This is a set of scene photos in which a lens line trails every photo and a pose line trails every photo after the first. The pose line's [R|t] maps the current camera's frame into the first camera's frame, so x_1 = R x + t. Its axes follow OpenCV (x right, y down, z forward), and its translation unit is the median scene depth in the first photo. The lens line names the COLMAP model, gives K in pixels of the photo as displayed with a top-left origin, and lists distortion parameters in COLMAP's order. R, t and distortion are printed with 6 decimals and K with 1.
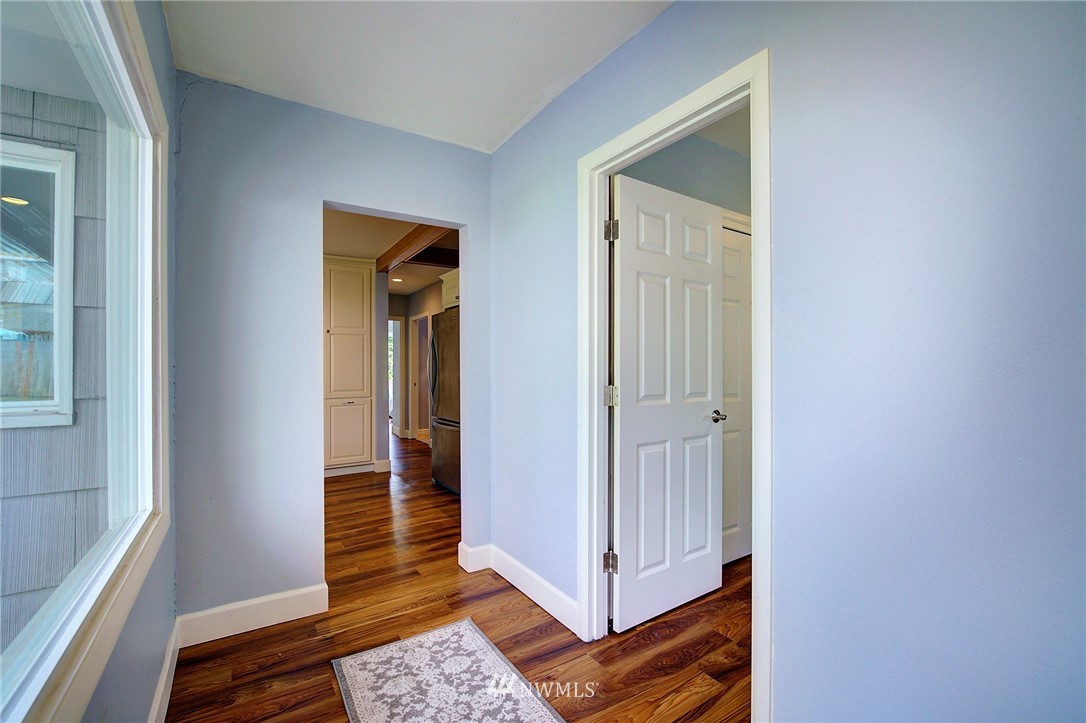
lens RADIAL K [[464.3, 0, 543.0], [0, 464.3, 361.5], [0, 0, 1]] dist [-0.012601, 0.000154]
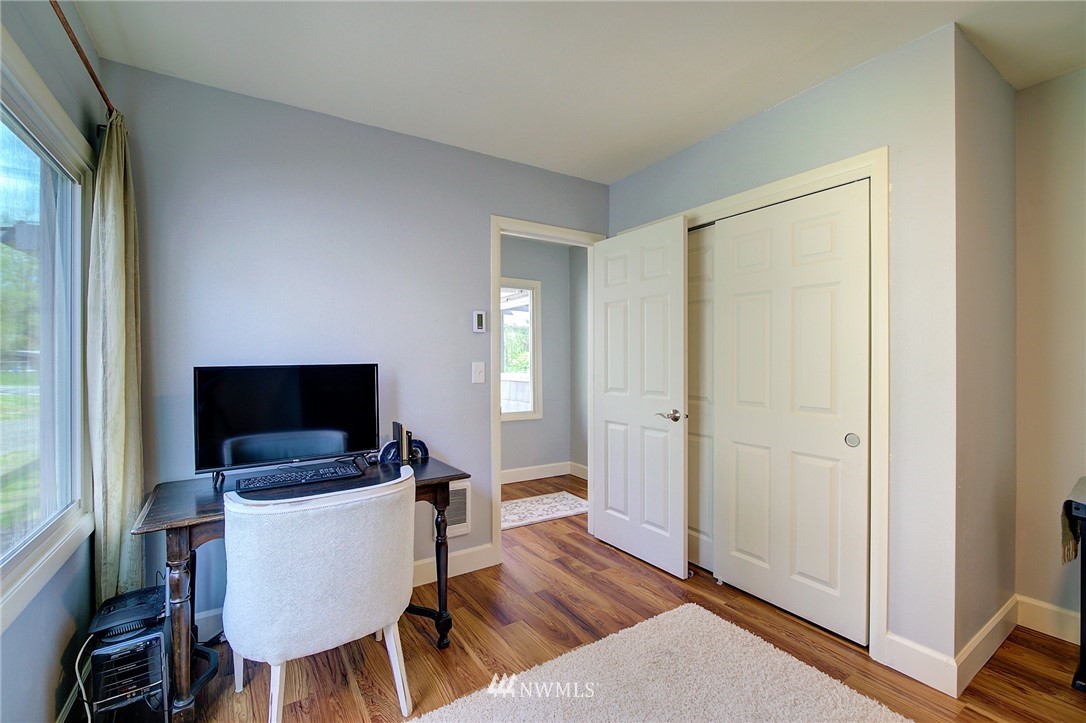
lens RADIAL K [[464.3, 0, 543.0], [0, 464.3, 361.5], [0, 0, 1]] dist [-0.012601, 0.000154]
pose [[-0.003430, 0.008058, -0.999962, 1.671077], [0.008698, 0.999930, 0.008028, -0.021552], [0.999956, -0.008670, -0.003500, 0.803810]]
